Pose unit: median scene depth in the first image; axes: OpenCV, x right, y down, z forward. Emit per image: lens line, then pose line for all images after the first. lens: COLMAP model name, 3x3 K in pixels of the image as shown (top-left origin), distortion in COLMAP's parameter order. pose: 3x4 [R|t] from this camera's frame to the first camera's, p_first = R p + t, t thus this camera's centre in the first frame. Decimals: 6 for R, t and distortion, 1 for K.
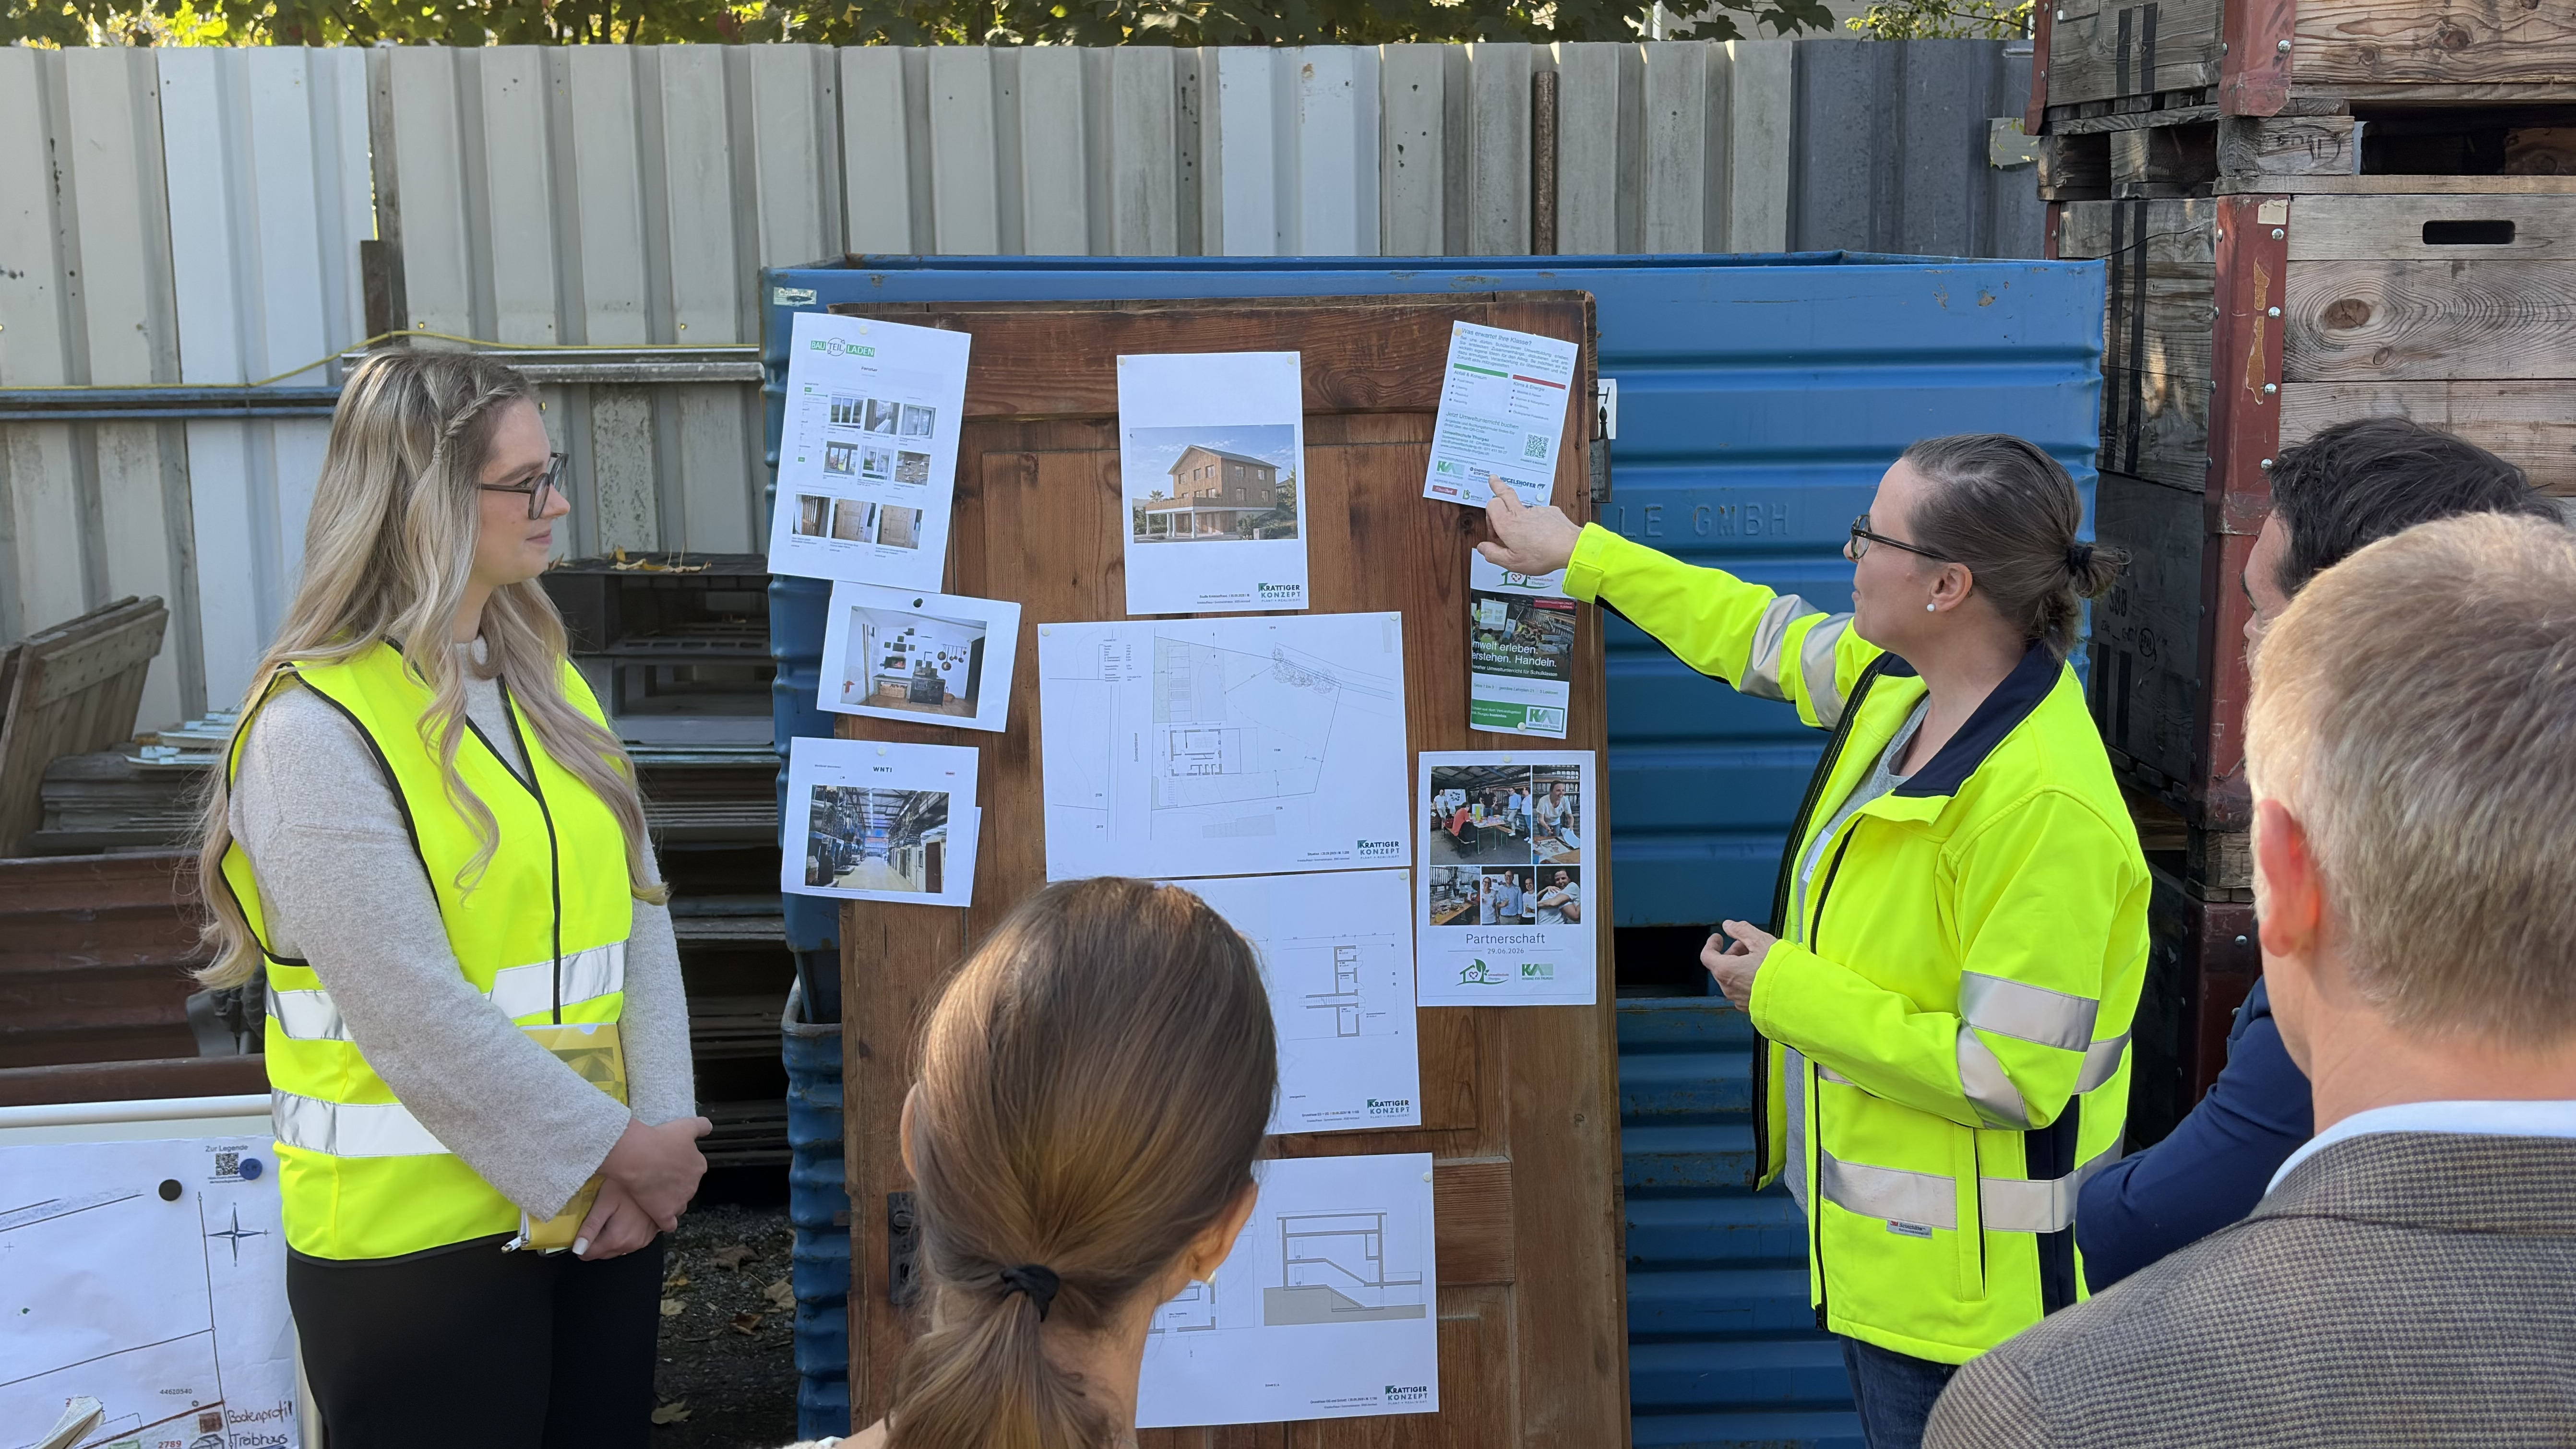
lens RADIAL K [[2957.6, 0, 1346.3], [0, 2957.6, 719.5], [0, 0, 1]] dist [0.183444, -0.592835]
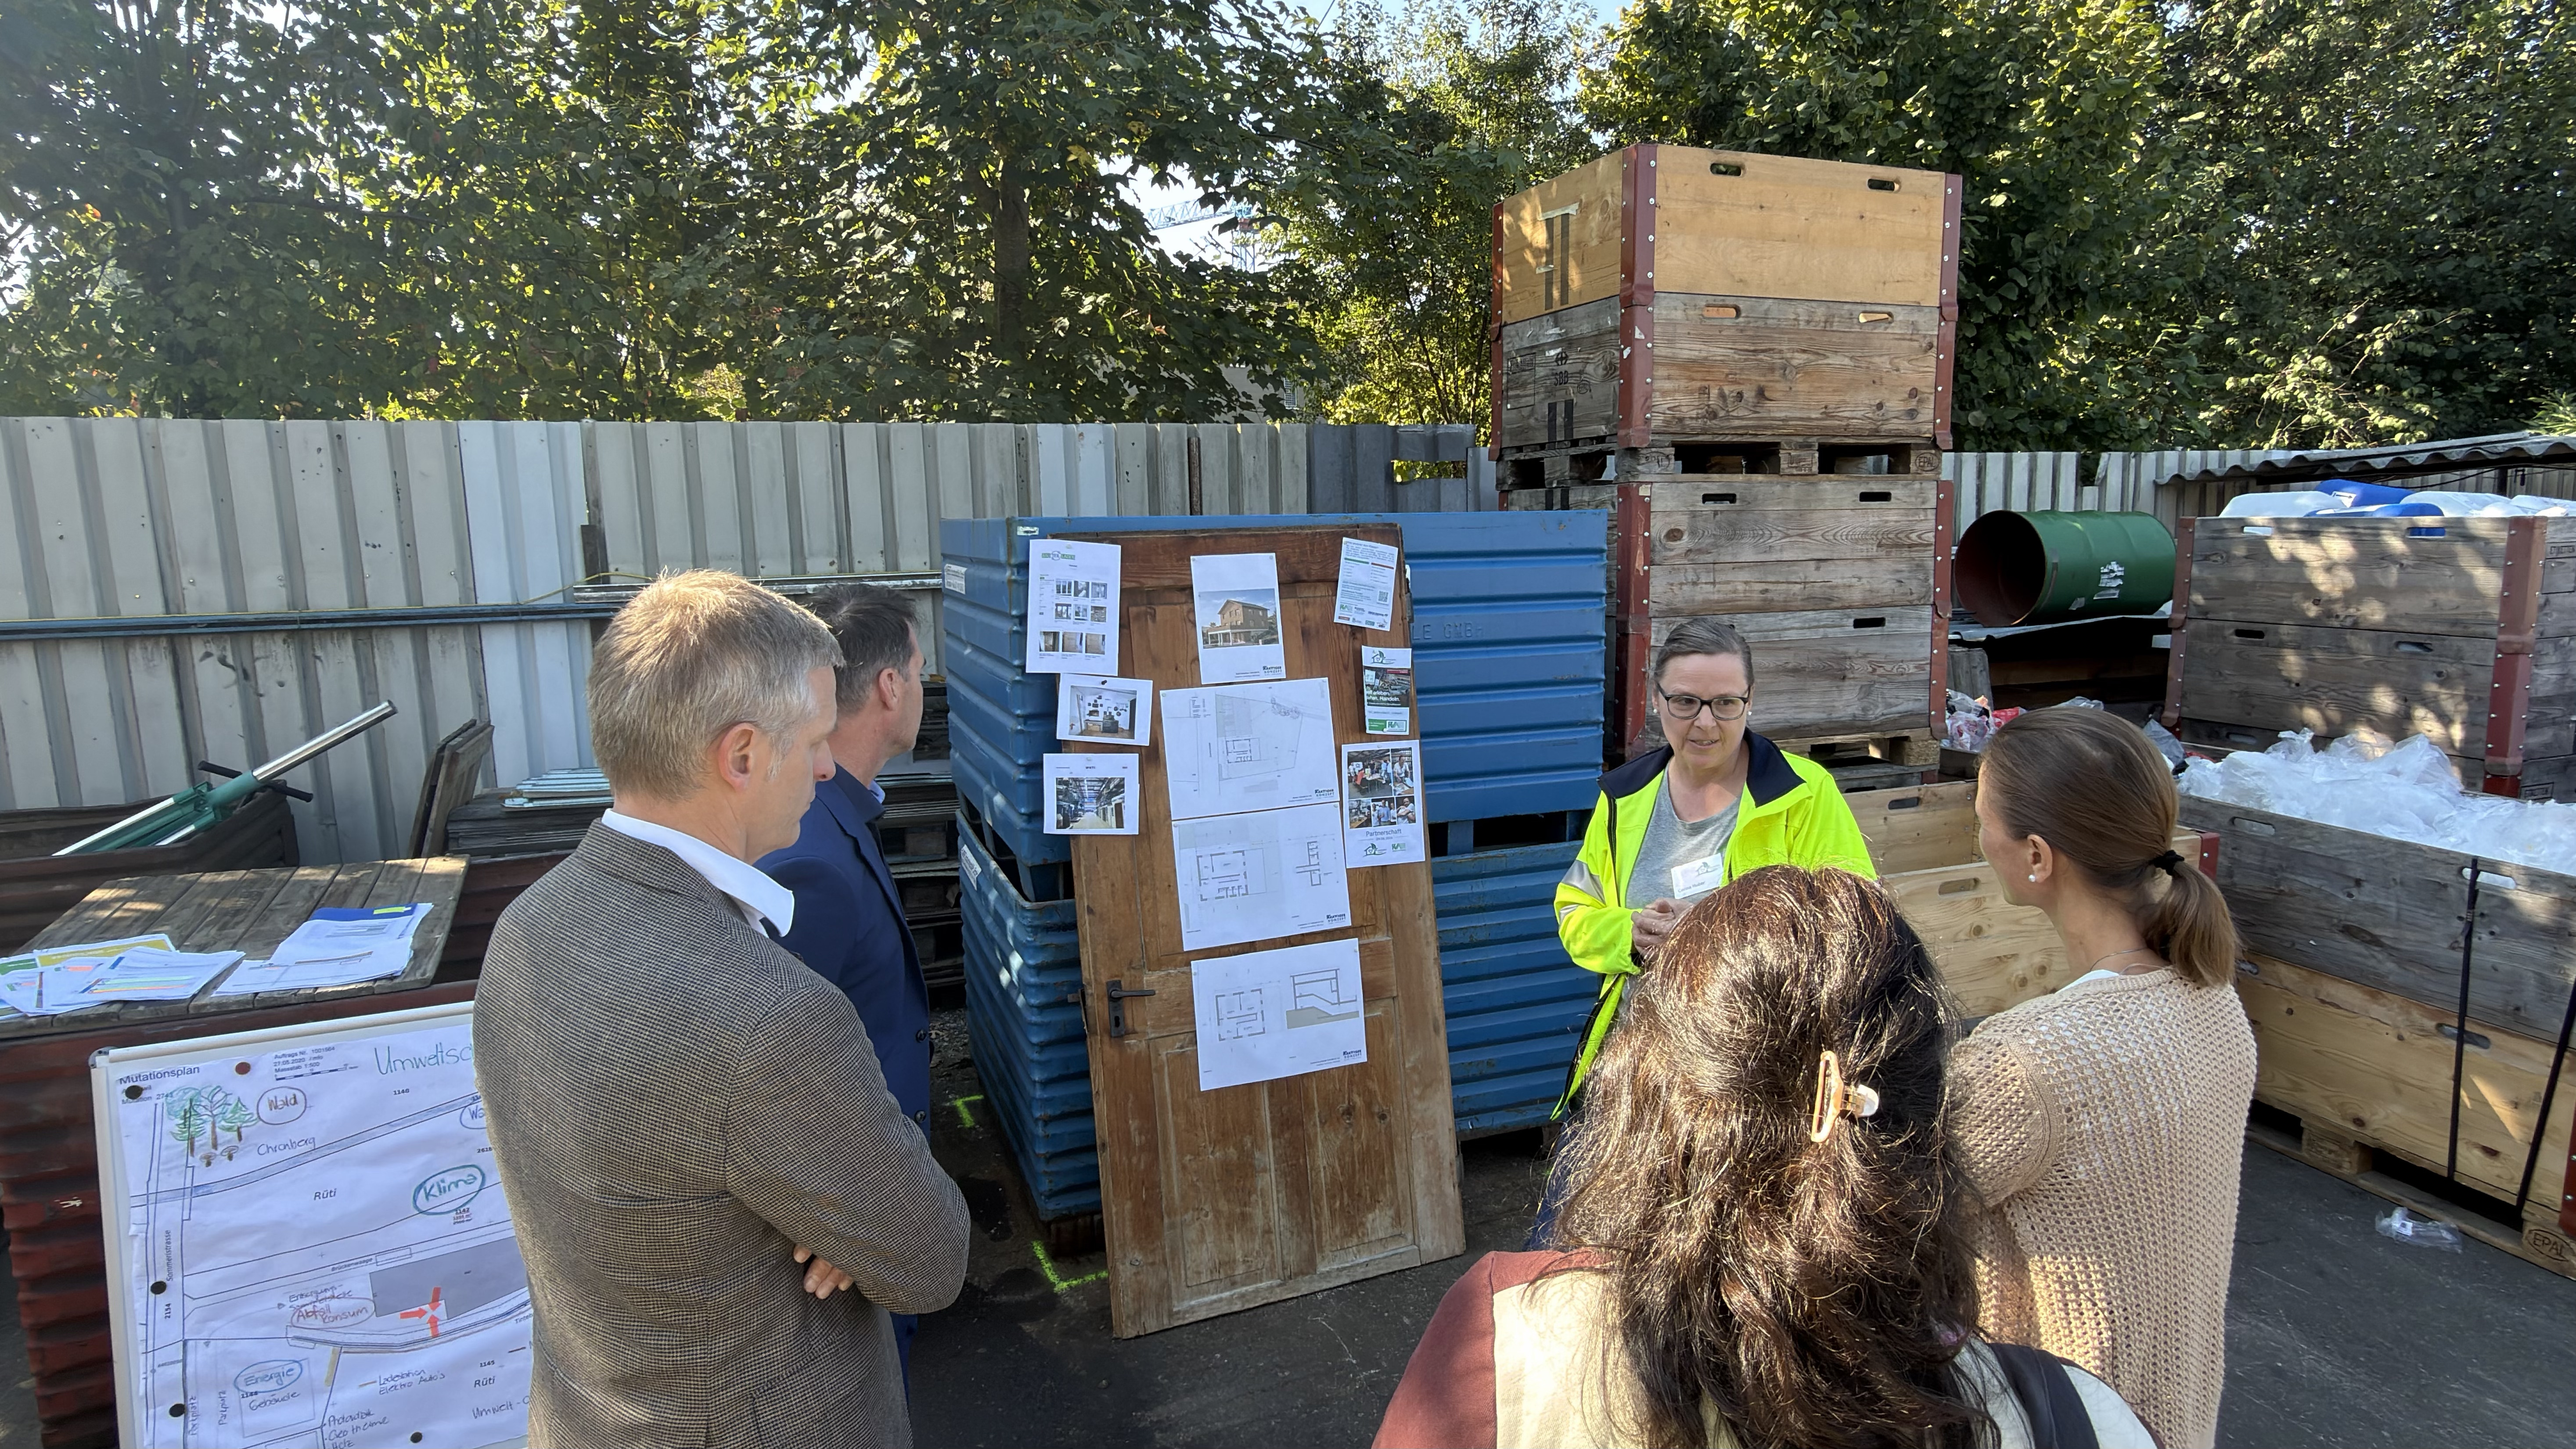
lens RADIAL K [[1419.2, 0, 1284.6], [0, 1419.2, 737.5], [0, 0, 1]] dist [0.002815, 0.000379]
pose [[0.959619, -0.052557, 0.276350, -0.286307], [0.058186, 0.998231, -0.012201, 0.015714], [-0.275220, 0.027788, 0.960980, 0.058415]]
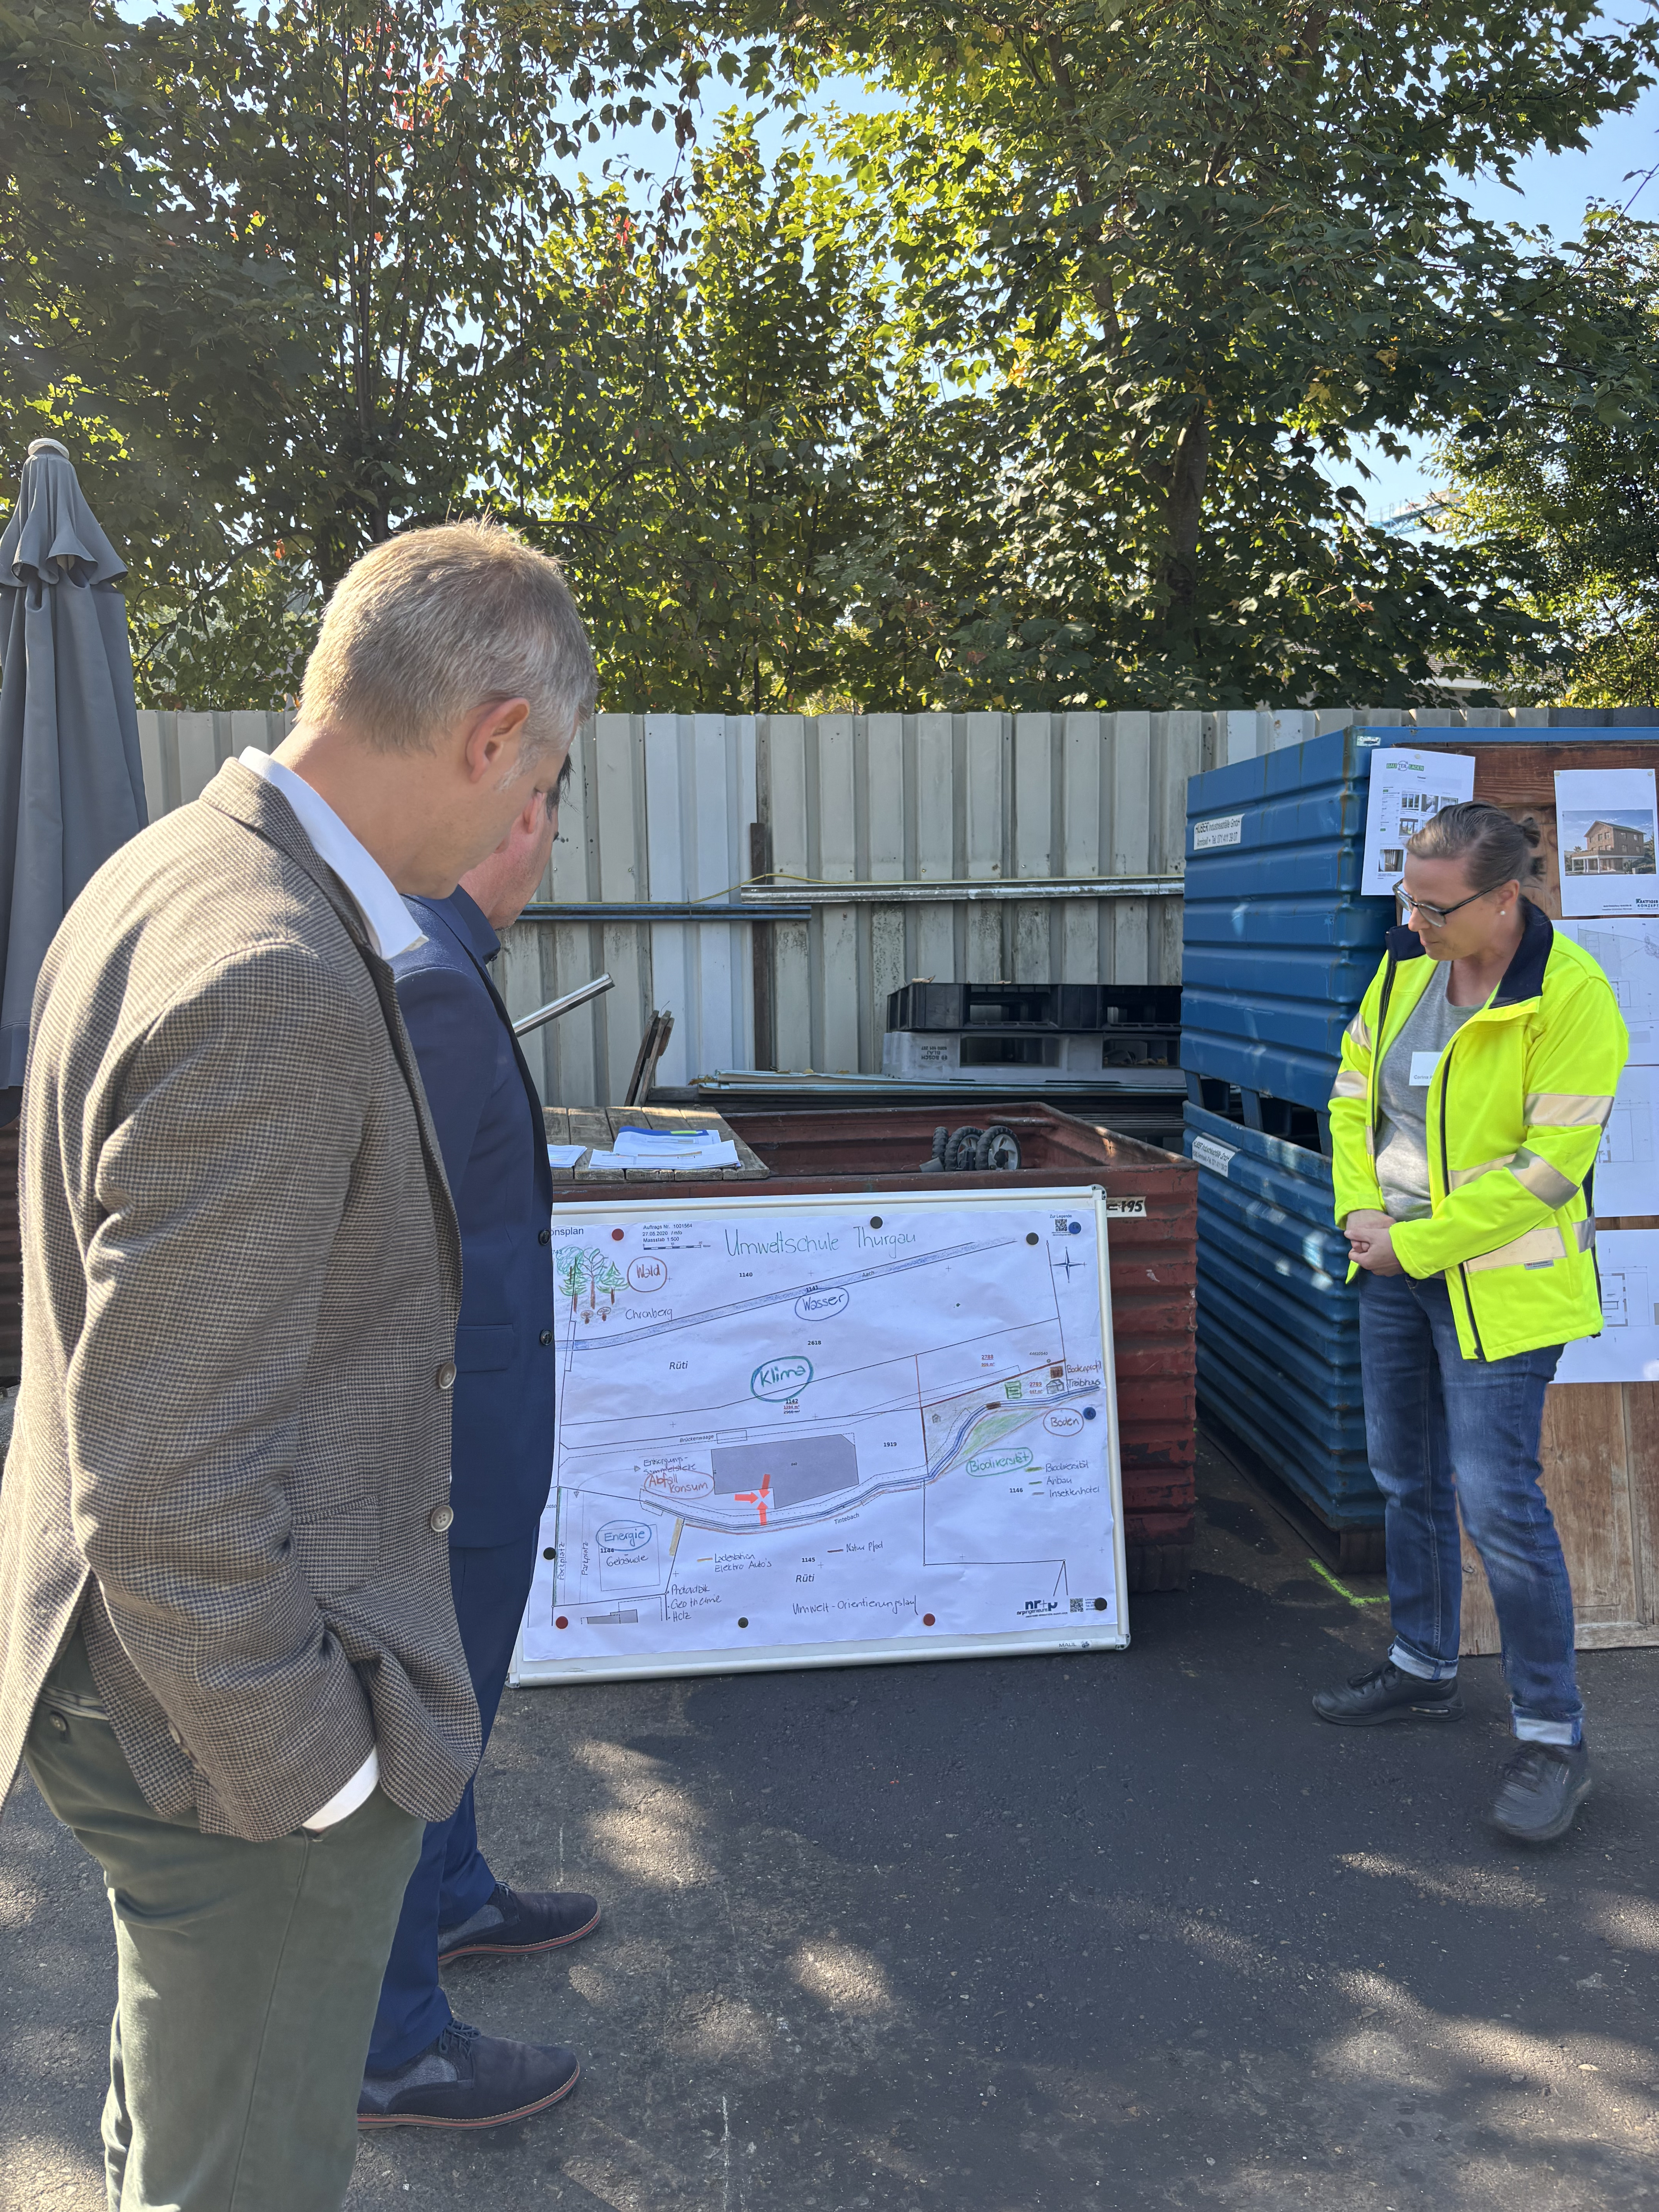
lens RADIAL K [[1681.4, 0, 829.5], [0, 1681.4, 1106.0], [0, 0, 1]] dist [0.149654, -0.288987]
pose [[0.999996, -0.000595, -0.002833, -0.499855], [0.000395, 0.997530, -0.070235, 0.145727], [0.002868, 0.070234, 0.997526, -0.000531]]
